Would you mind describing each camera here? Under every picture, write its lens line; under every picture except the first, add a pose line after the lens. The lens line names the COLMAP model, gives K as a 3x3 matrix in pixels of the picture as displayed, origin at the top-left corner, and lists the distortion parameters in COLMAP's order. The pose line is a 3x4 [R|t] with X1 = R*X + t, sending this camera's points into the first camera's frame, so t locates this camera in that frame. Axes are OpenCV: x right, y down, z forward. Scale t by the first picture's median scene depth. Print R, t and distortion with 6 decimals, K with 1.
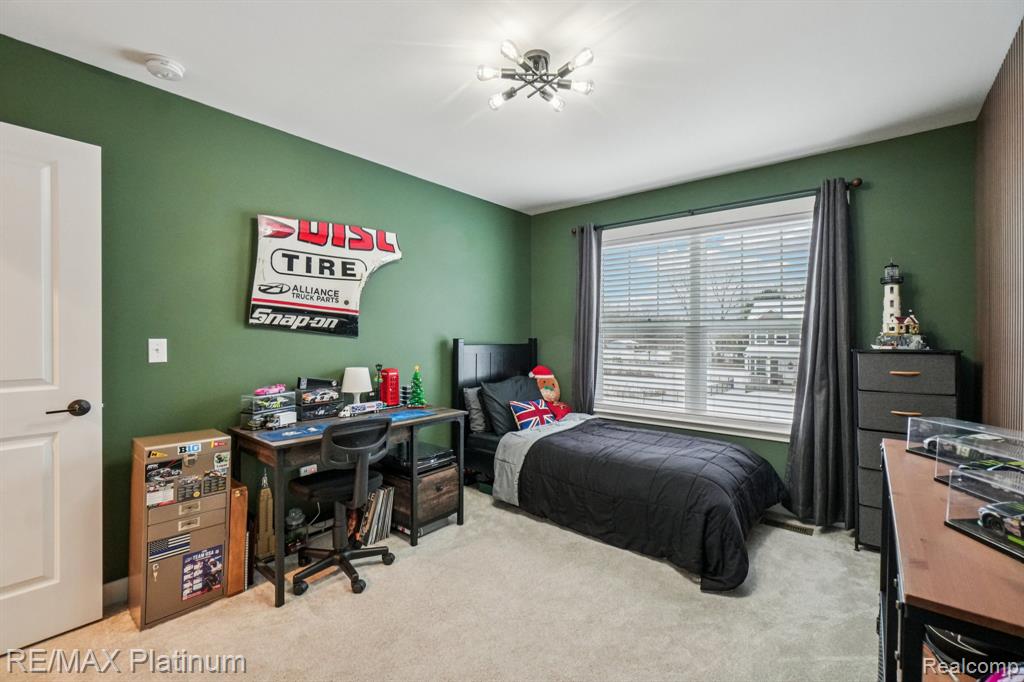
lens RADIAL K [[444.8, 0, 514.0], [0, 444.8, 337.4], [0, 0, 1]] dist [-0.003759, 0.001992]
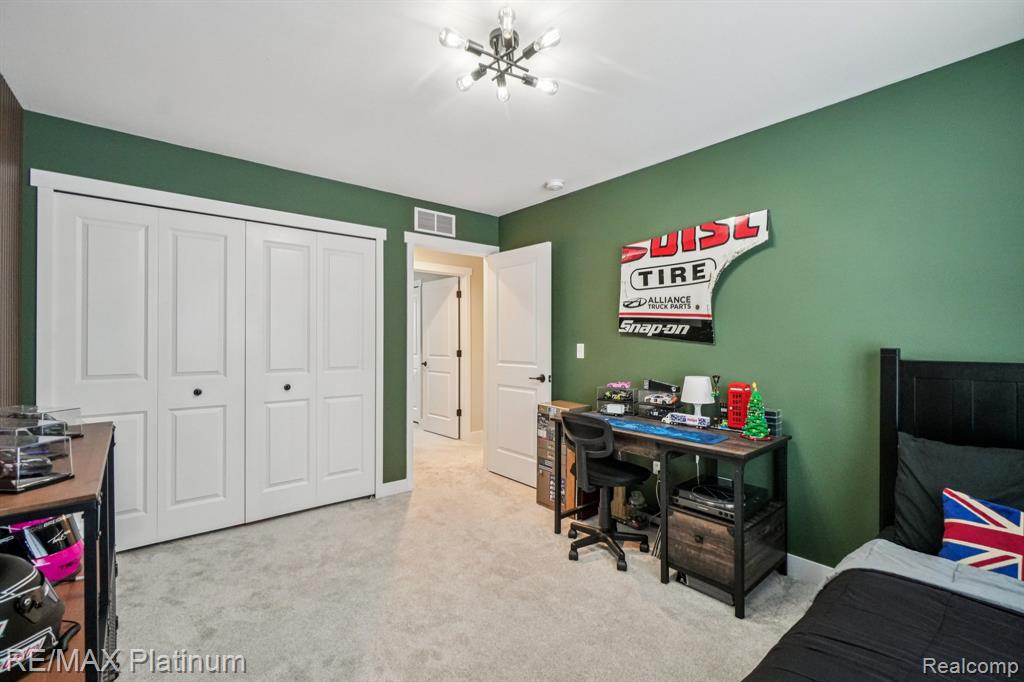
lens RADIAL K [[444.8, 0, 514.1], [0, 444.8, 339.2], [0, 0, 1]] dist [-0.003759, 0.001992]
pose [[-0.178787, -0.004326, -0.983878, 0.669051], [-0.006423, 0.999974, -0.003230, -0.004818], [0.983867, 0.005742, -0.178810, 0.839055]]
